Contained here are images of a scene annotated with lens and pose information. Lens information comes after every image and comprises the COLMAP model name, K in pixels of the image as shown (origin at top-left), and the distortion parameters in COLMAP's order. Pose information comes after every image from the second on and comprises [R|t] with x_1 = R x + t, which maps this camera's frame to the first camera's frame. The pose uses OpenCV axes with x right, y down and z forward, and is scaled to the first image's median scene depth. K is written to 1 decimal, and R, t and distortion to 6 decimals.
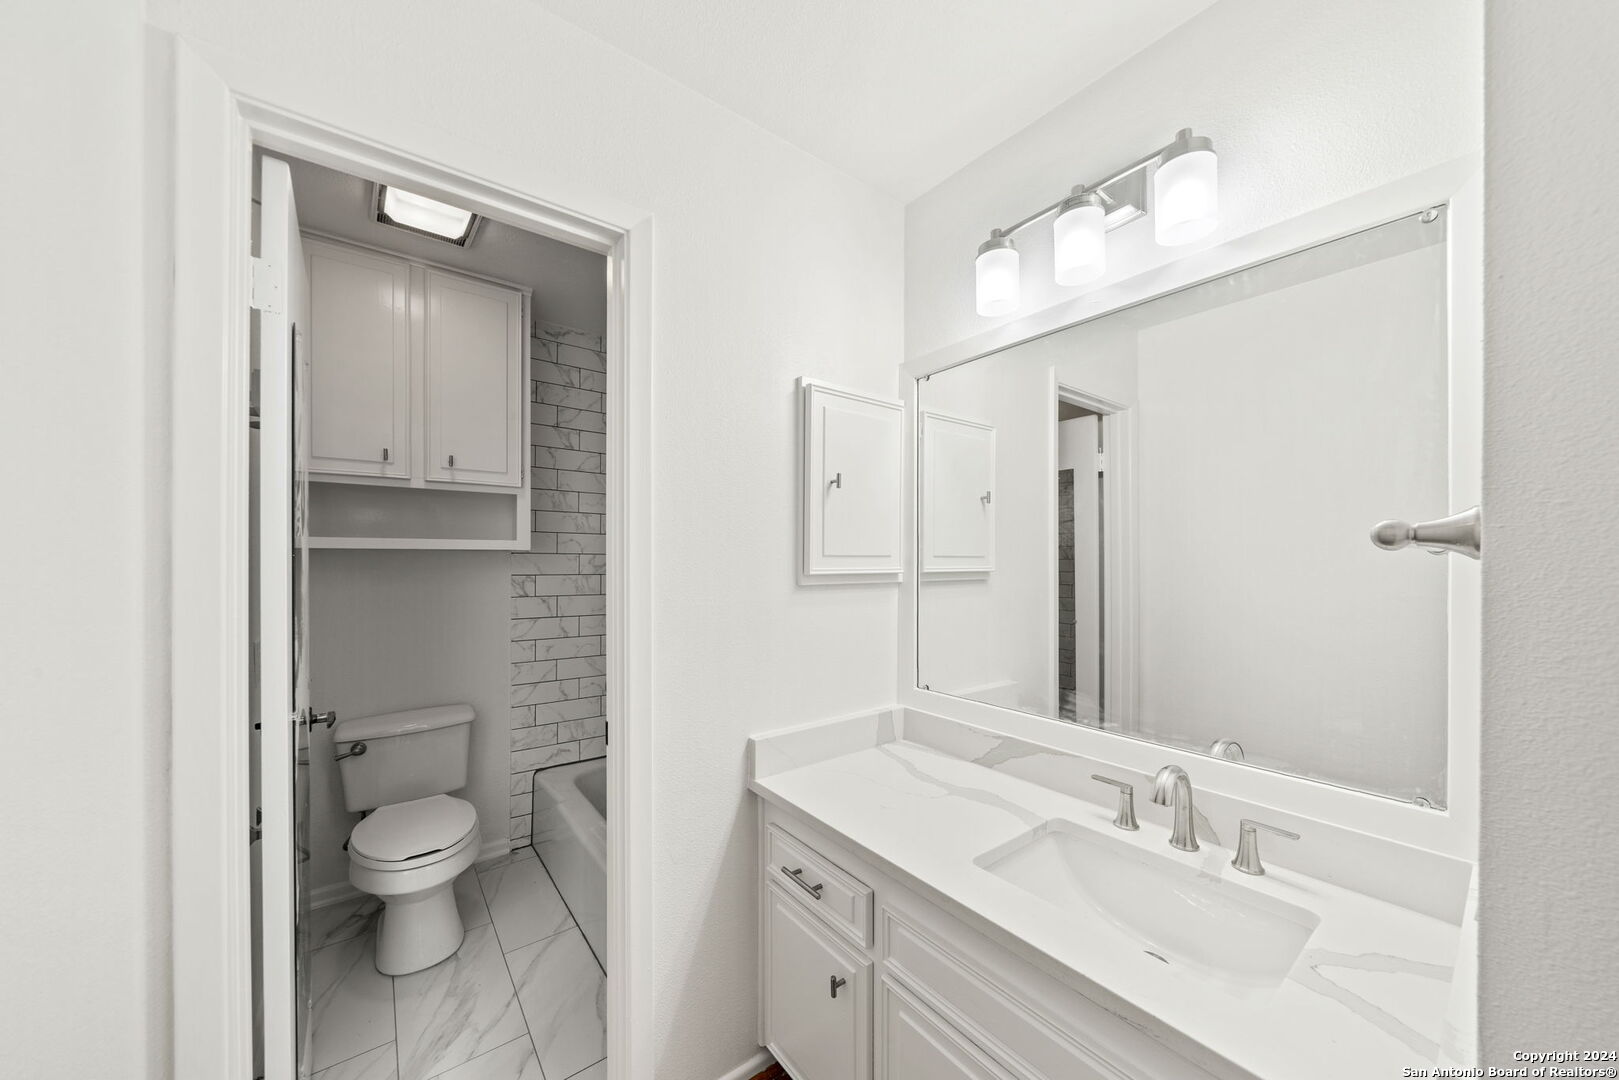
lens RADIAL K [[554.7, 0, 802.0], [0, 554.7, 548.4], [0, 0, 1]] dist [-0.006736, 0.000000]
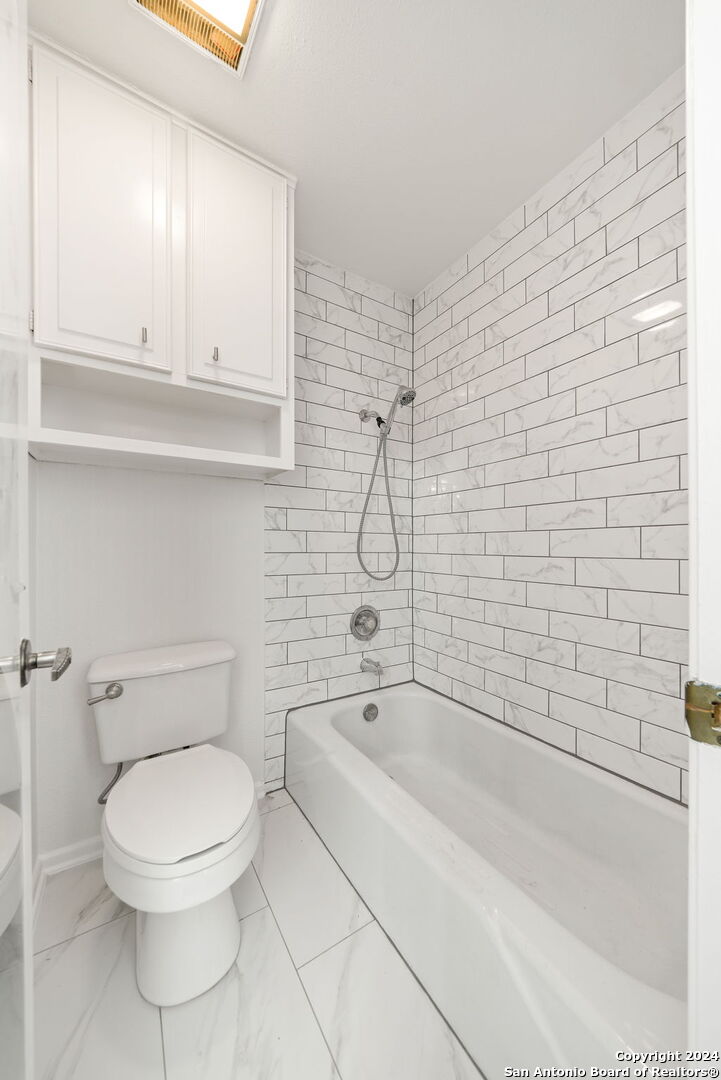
lens RADIAL K [[370.0, 0, 366.7], [0, 370.0, 538.8], [0, 0, 1]] dist [-0.006736, 0.000000]
pose [[0.996871, -0.008875, -0.078541, -0.329314], [0.008394, 0.999944, -0.006451, 0.120992], [0.078594, 0.005771, 0.996890, 0.413228]]
